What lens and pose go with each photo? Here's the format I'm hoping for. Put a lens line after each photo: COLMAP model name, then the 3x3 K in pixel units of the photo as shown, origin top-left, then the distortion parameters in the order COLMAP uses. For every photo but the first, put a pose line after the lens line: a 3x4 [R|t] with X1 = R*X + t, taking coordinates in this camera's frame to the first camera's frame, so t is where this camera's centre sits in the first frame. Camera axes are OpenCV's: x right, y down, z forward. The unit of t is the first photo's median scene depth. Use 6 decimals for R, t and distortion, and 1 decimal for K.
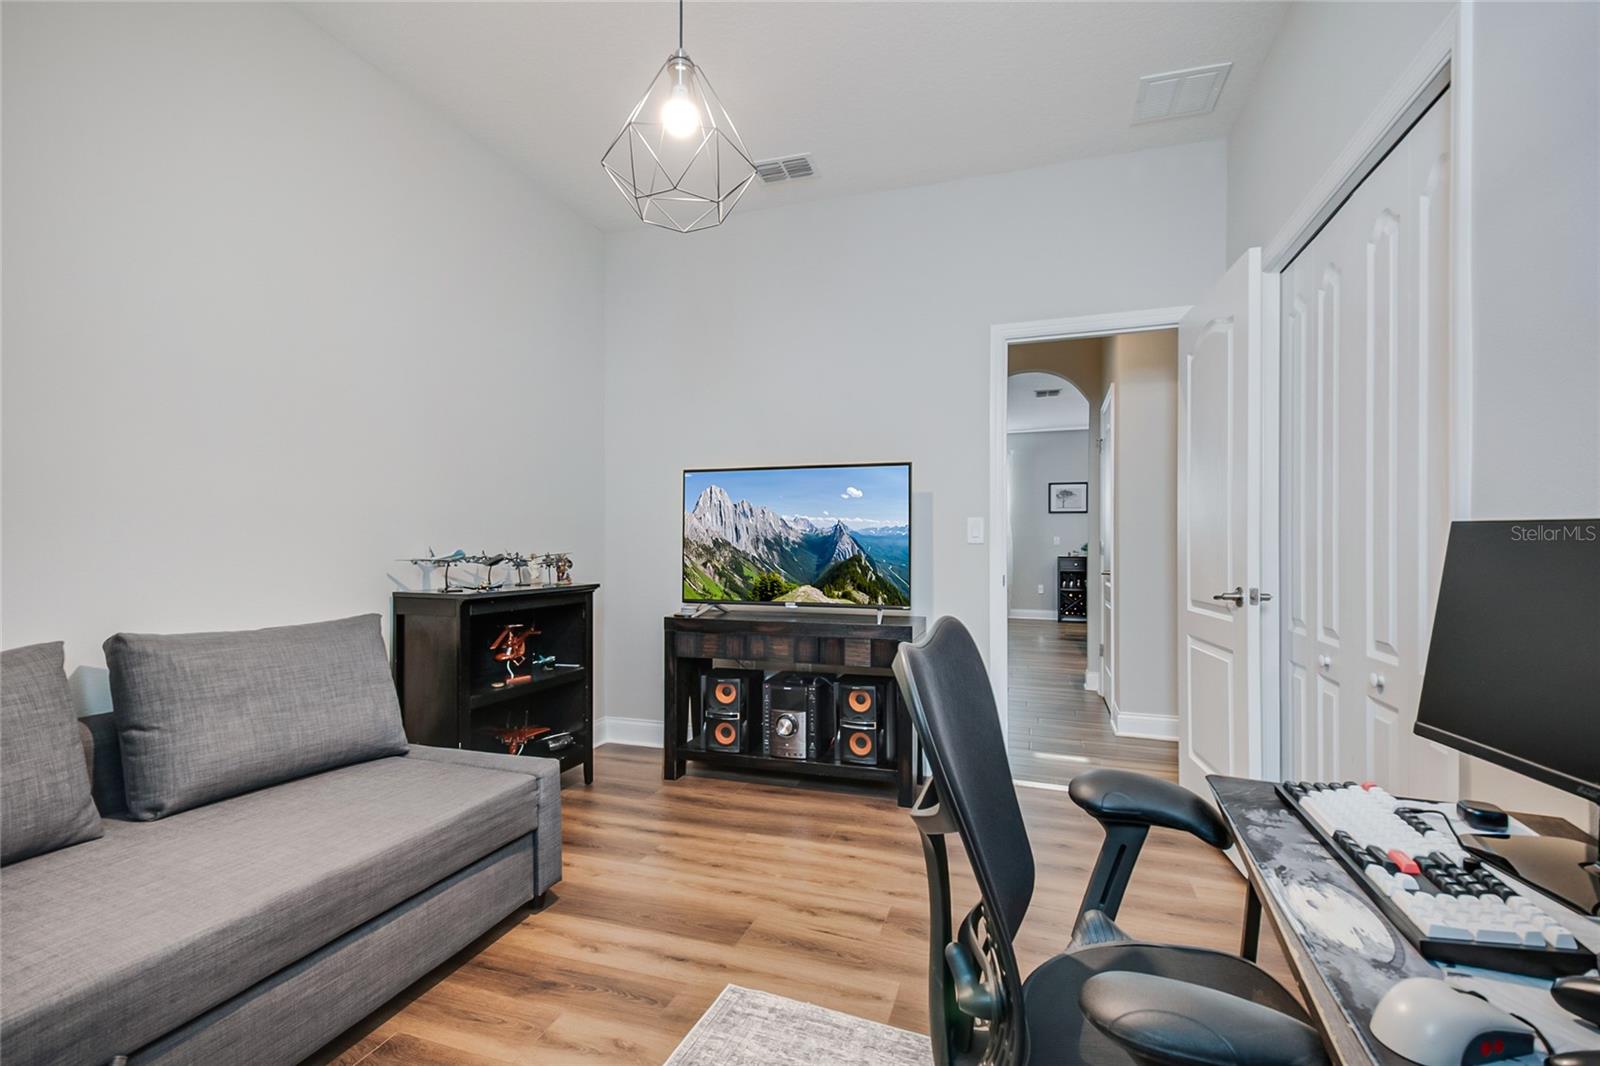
lens RADIAL K [[707.8, 0, 792.2], [0, 707.8, 543.8], [0, 0, 1]] dist [0.016114, -0.001755]
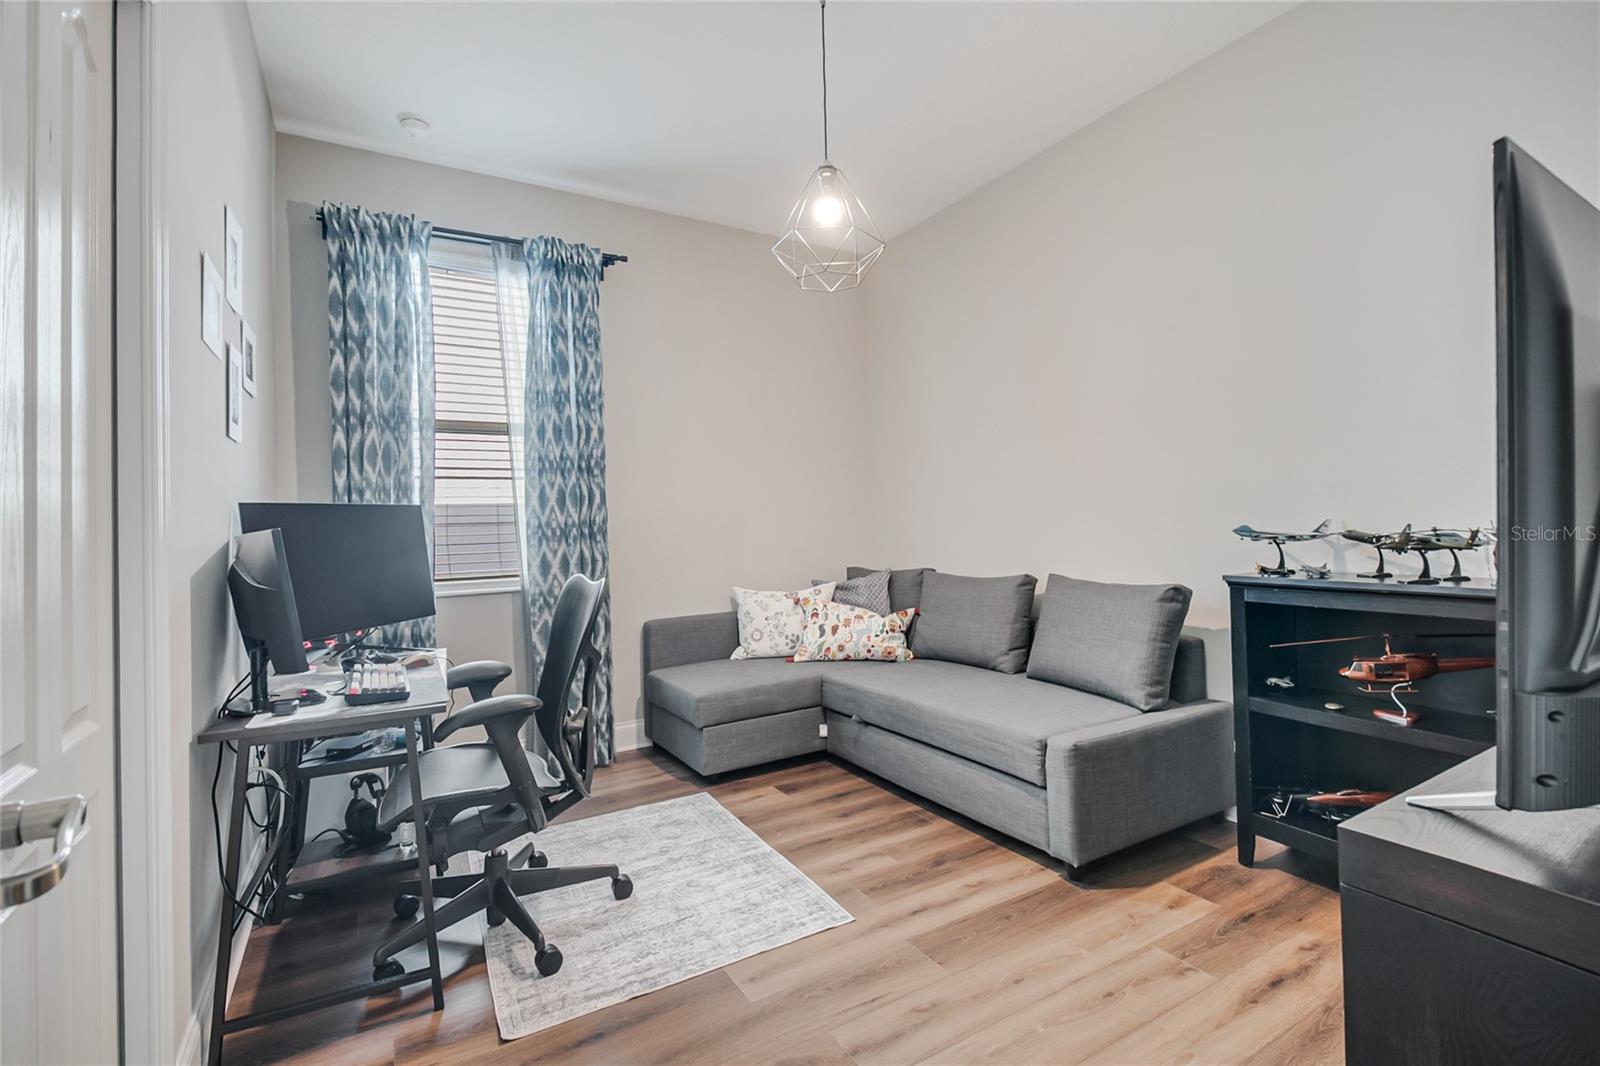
lens RADIAL K [[707.8, 0, 788.6], [0, 707.8, 534.5], [0, 0, 1]] dist [0.016114, -0.001755]
pose [[-0.655776, 0.003198, -0.754948, 0.745912], [0.016580, 0.999811, -0.010166, 0.026858], [0.754773, -0.019184, -0.655705, 1.521916]]
